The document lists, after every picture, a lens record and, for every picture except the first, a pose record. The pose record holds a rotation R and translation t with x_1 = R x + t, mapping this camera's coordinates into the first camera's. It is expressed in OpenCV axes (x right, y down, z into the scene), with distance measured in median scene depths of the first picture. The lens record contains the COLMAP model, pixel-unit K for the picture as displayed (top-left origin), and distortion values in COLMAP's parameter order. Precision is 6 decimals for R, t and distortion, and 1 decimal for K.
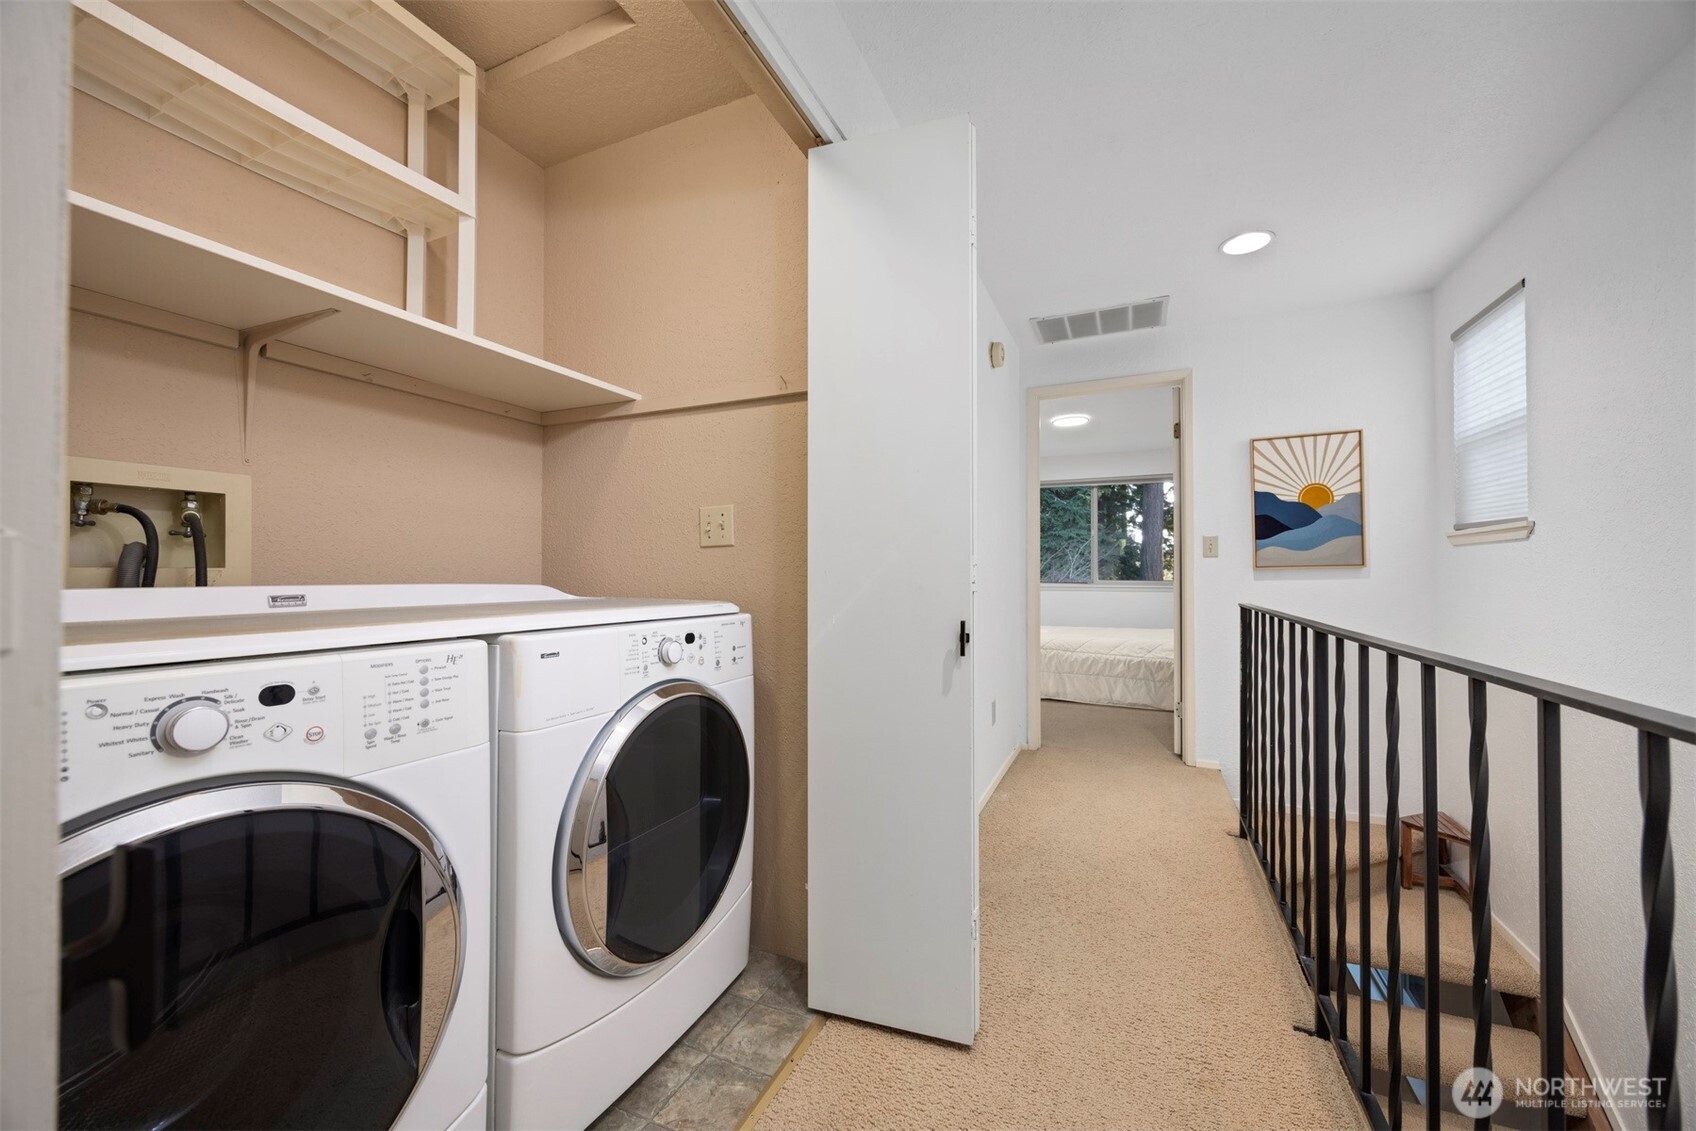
lens RADIAL K [[655.3, 0, 848.6], [0, 655.3, 568.4], [0, 0, 1]] dist [-0.001993, -0.000247]
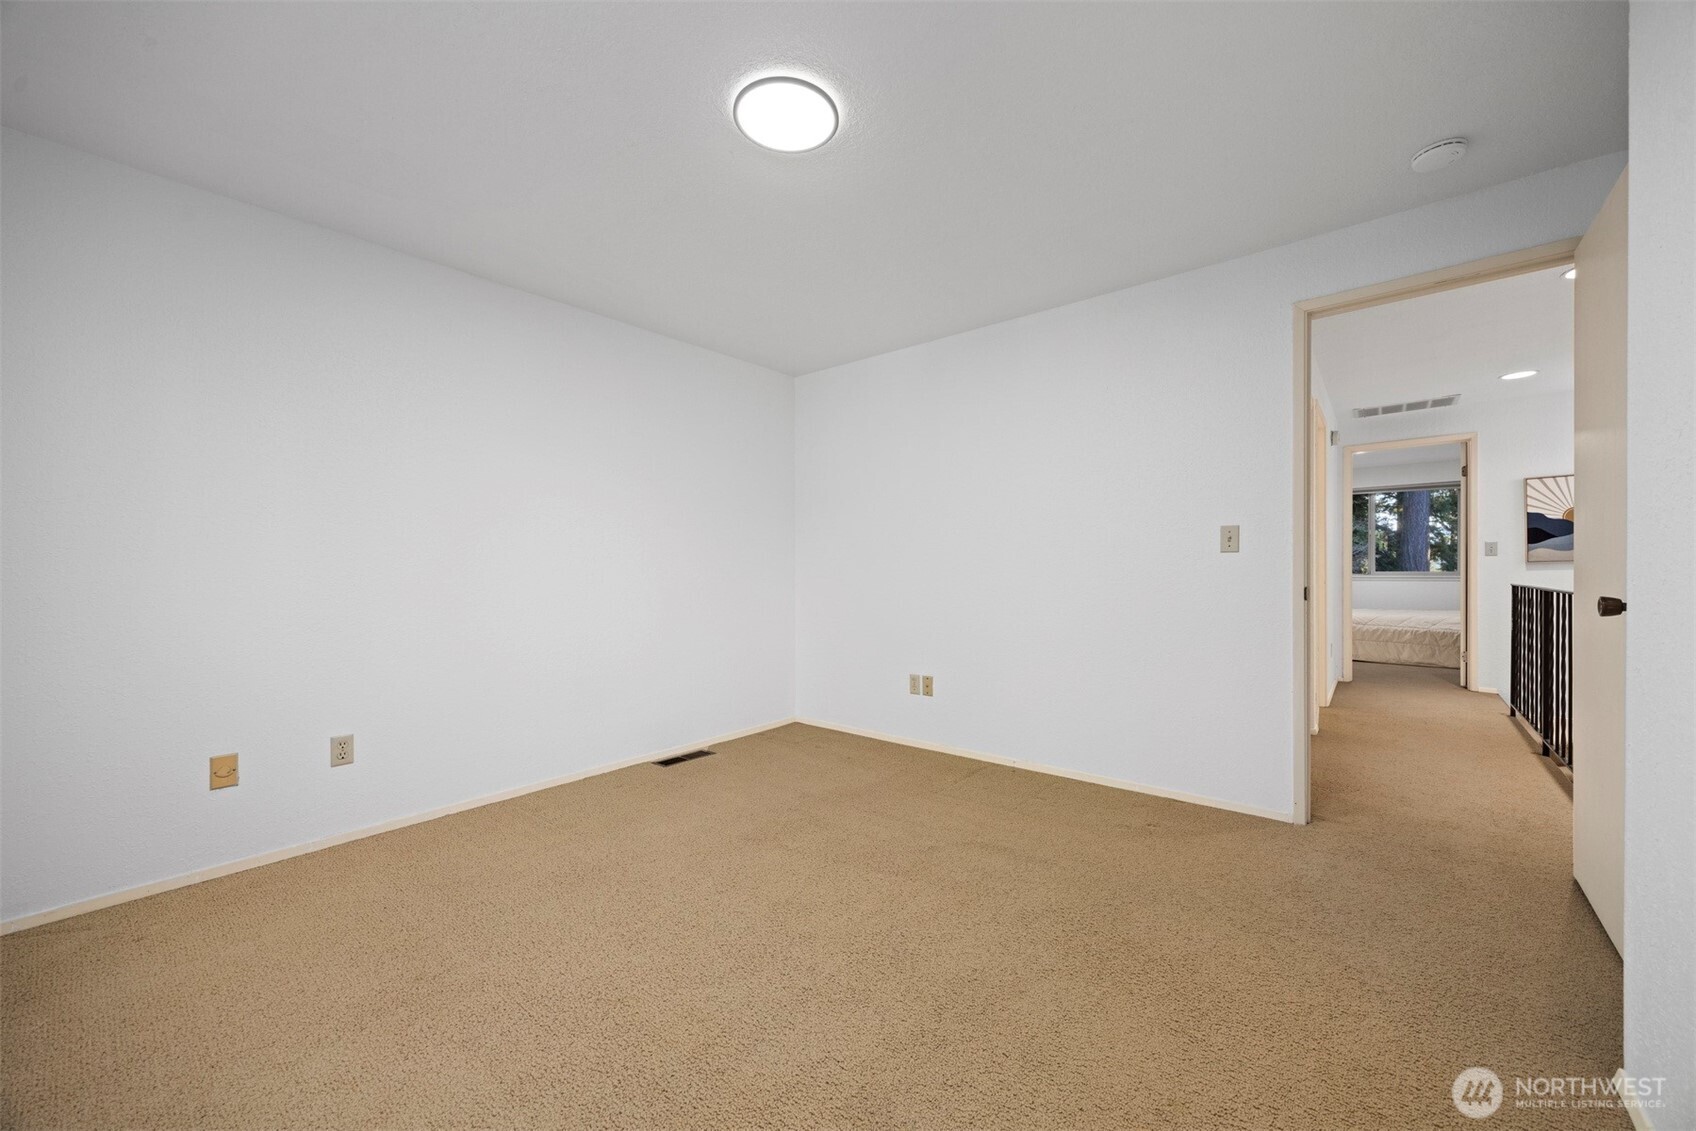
lens RADIAL K [[655.3, 0, 831.9], [0, 655.3, 575.8], [0, 0, 1]] dist [-0.001993, -0.000247]
pose [[0.959564, -0.004425, -0.281455, -0.503908], [0.010250, 0.999763, 0.019228, -0.015875], [0.281304, -0.021336, 0.959382, -0.915167]]
